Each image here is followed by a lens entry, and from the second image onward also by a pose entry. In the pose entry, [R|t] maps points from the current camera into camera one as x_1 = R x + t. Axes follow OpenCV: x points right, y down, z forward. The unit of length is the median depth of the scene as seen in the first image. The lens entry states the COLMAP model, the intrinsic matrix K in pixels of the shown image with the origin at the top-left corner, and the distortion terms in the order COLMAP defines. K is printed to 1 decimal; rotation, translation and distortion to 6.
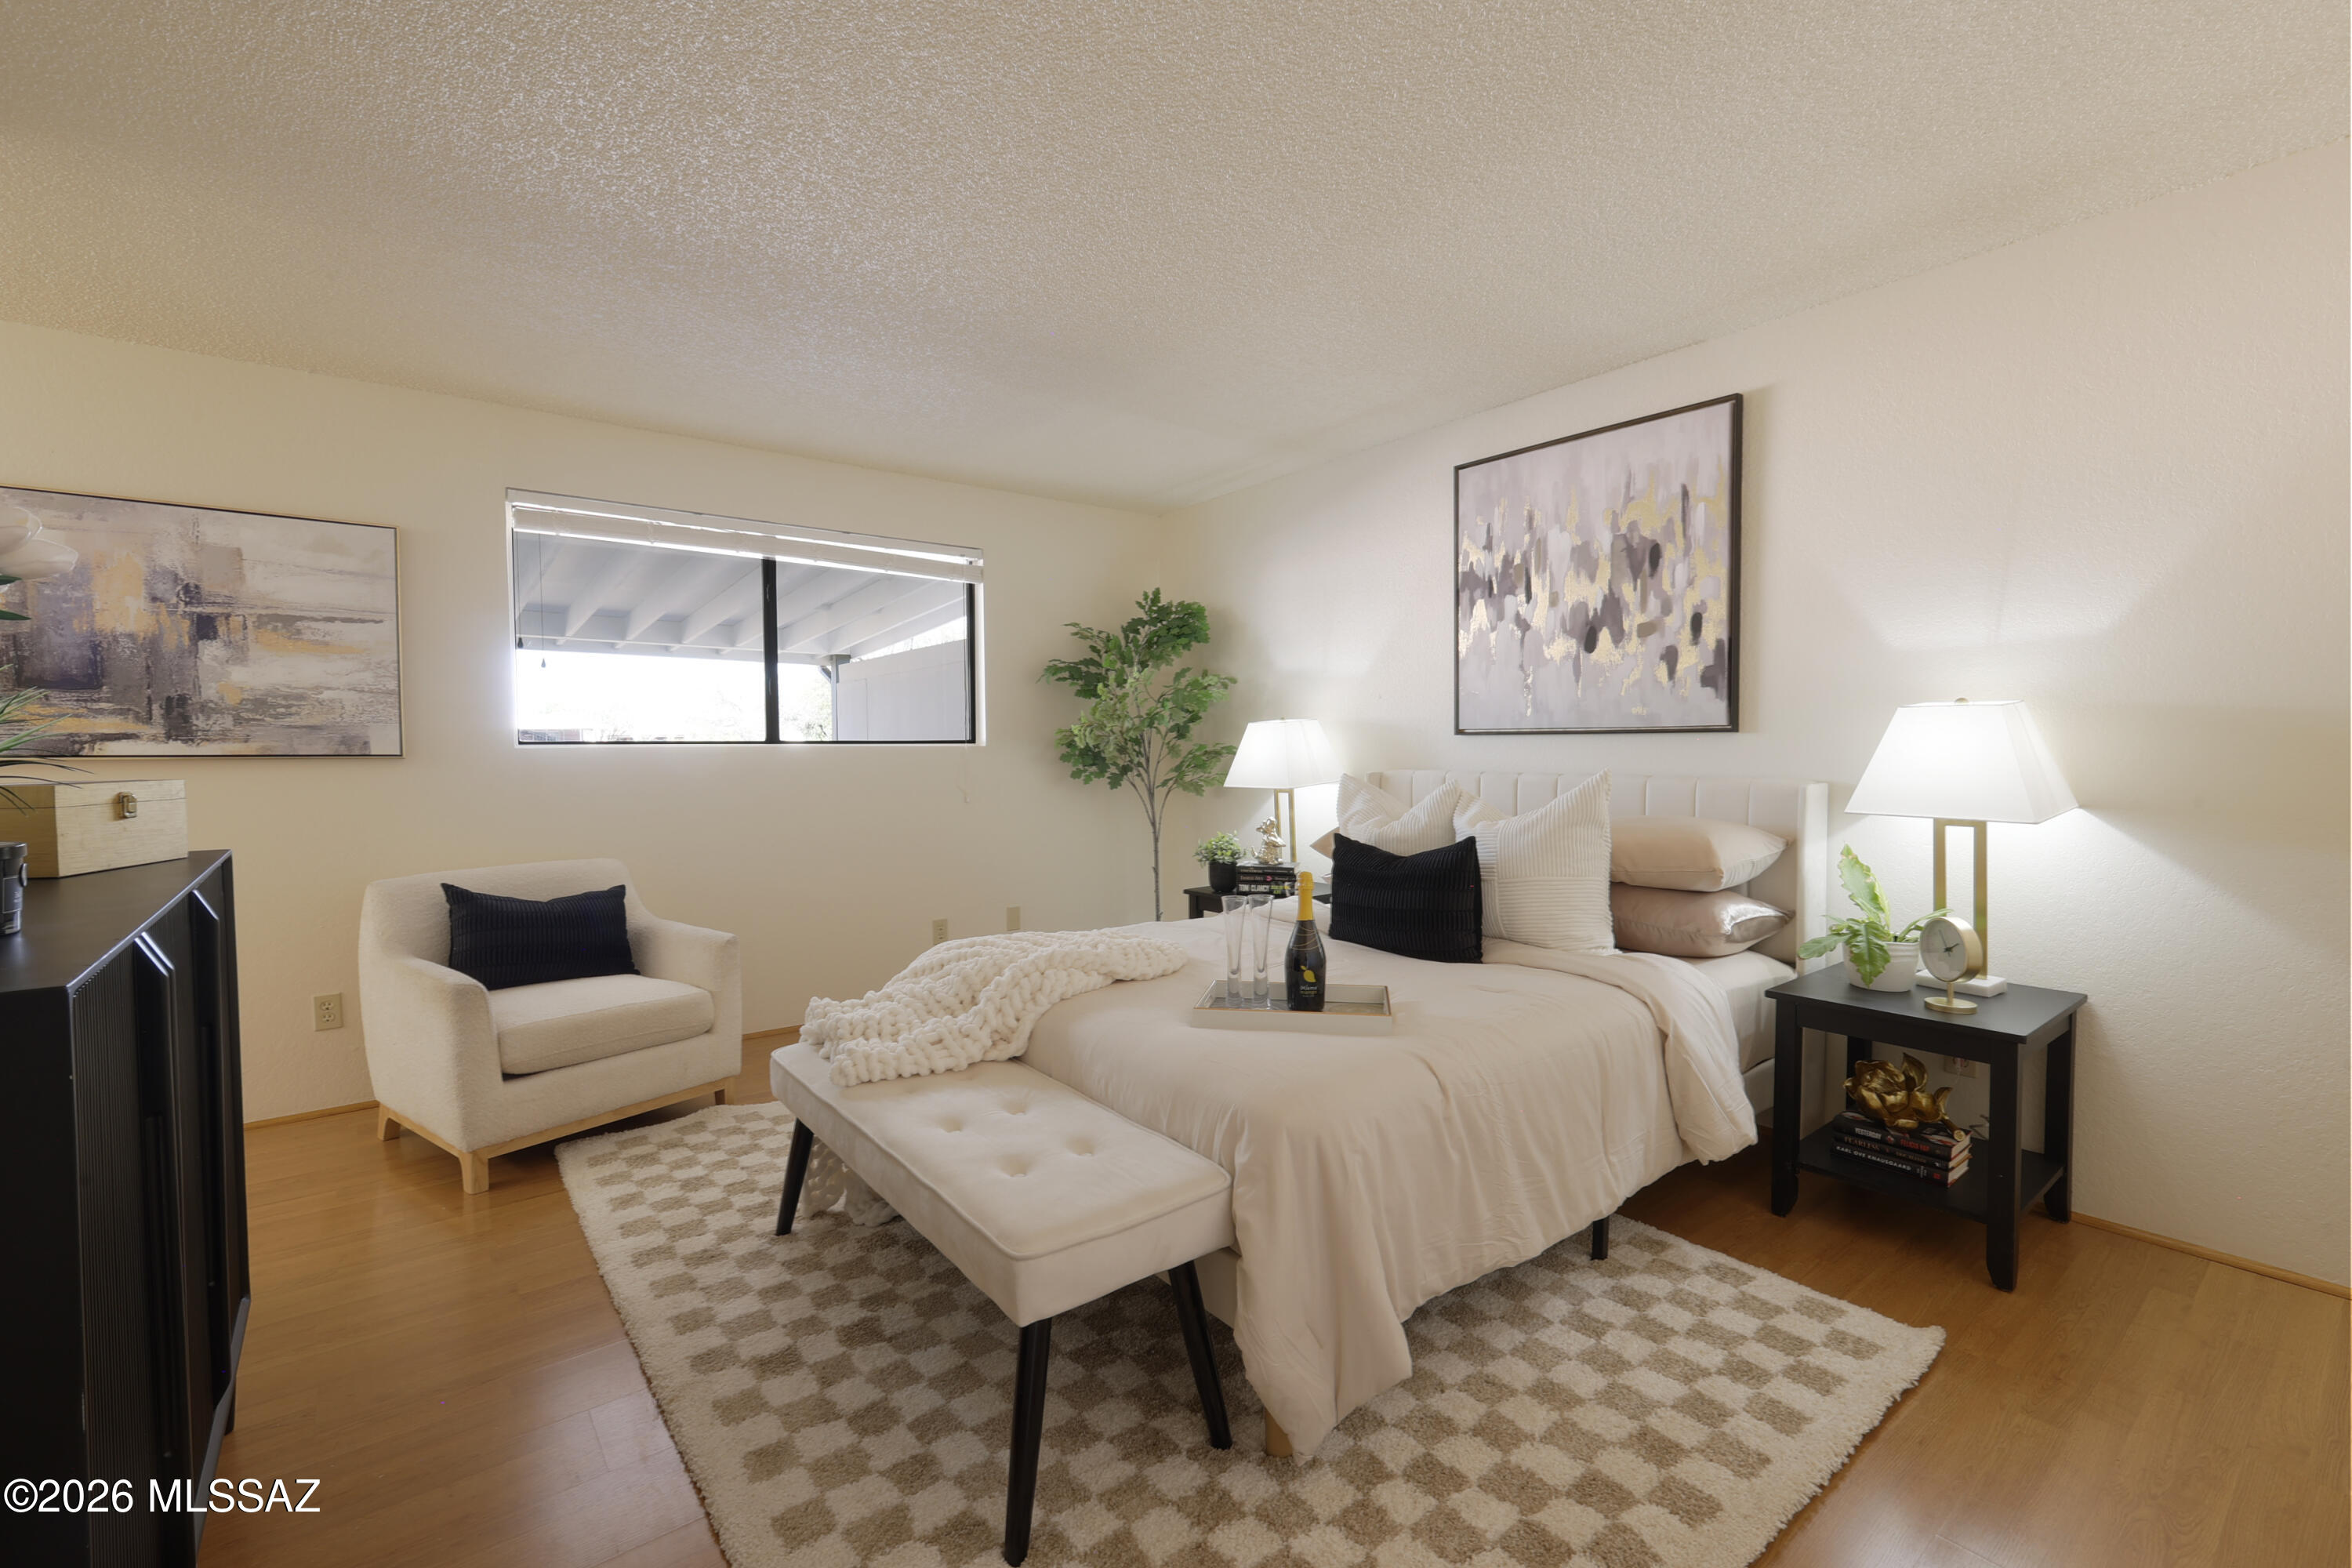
lens RADIAL K [[1031.3, 0, 1177.1], [0, 1031.3, 774.4], [0, 0, 1]] dist [0.010571, 0.000626]
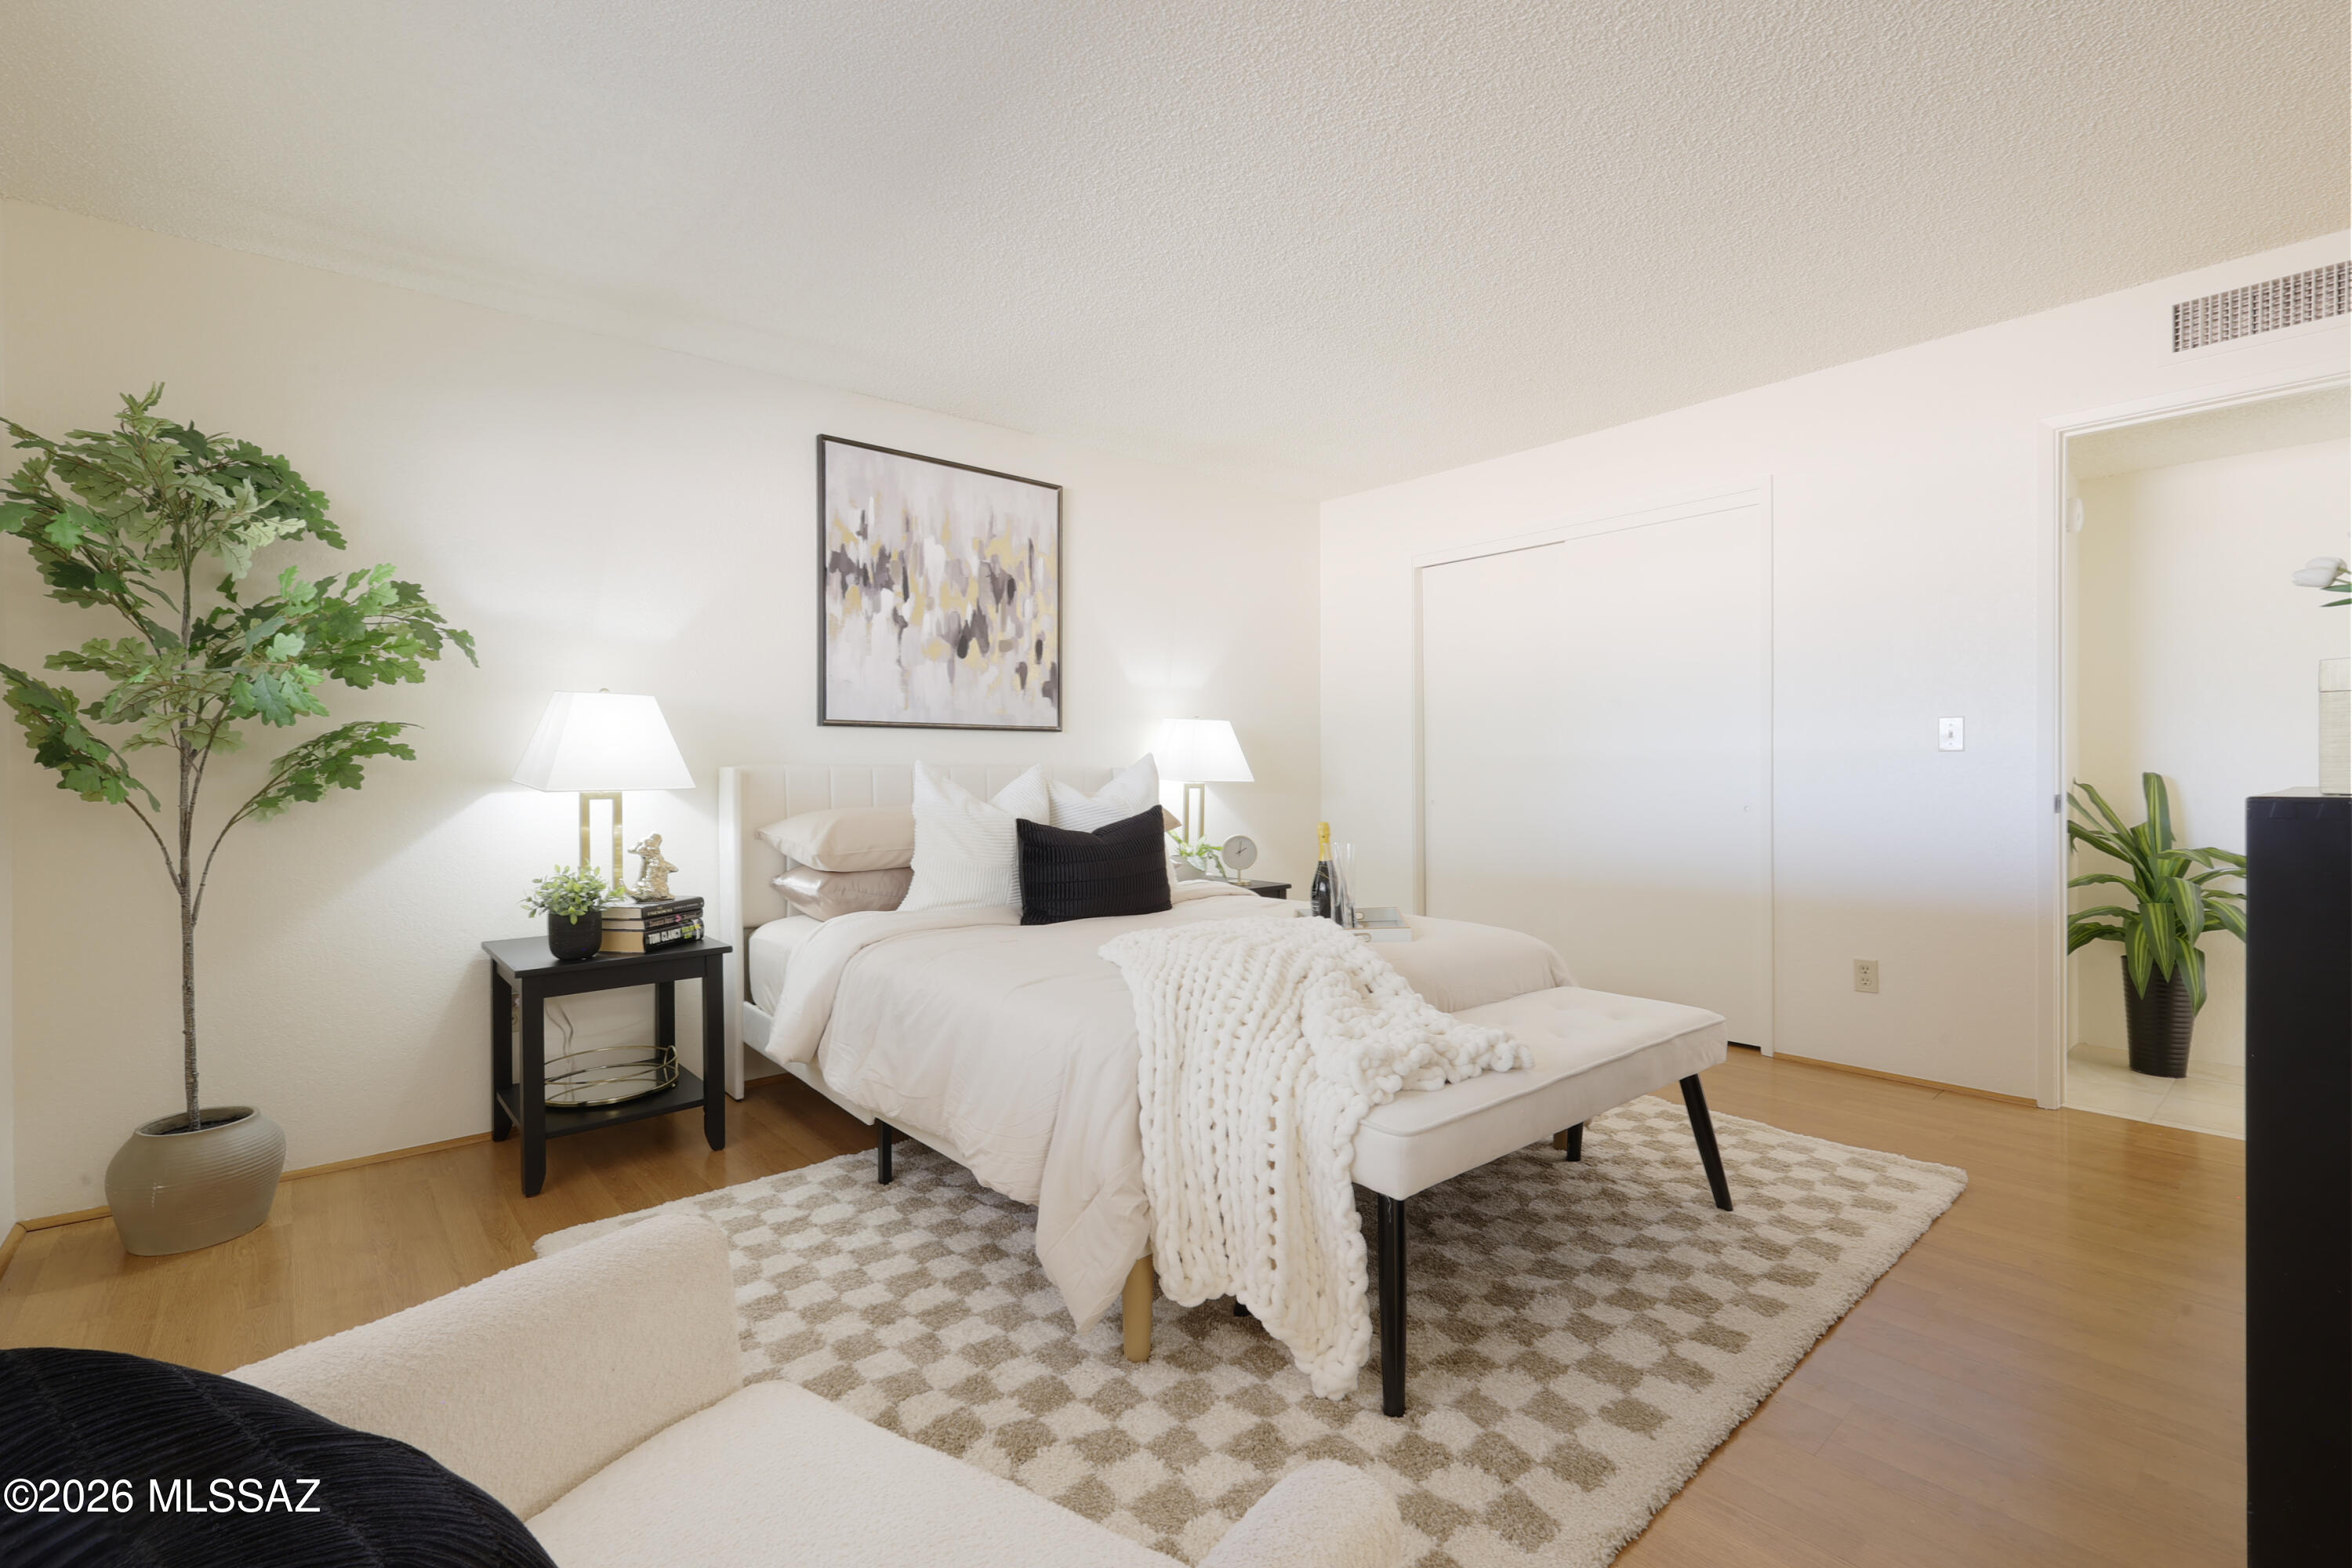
lens RADIAL K [[1031.3, 0, 1176.0], [0, 1031.3, 779.5], [0, 0, 1]] dist [0.010571, 0.000626]
pose [[-0.046672, -0.009150, 0.998868, -0.766330], [0.031289, 0.999454, 0.010618, 0.011855], [-0.998420, 0.031749, -0.046360, 0.839036]]
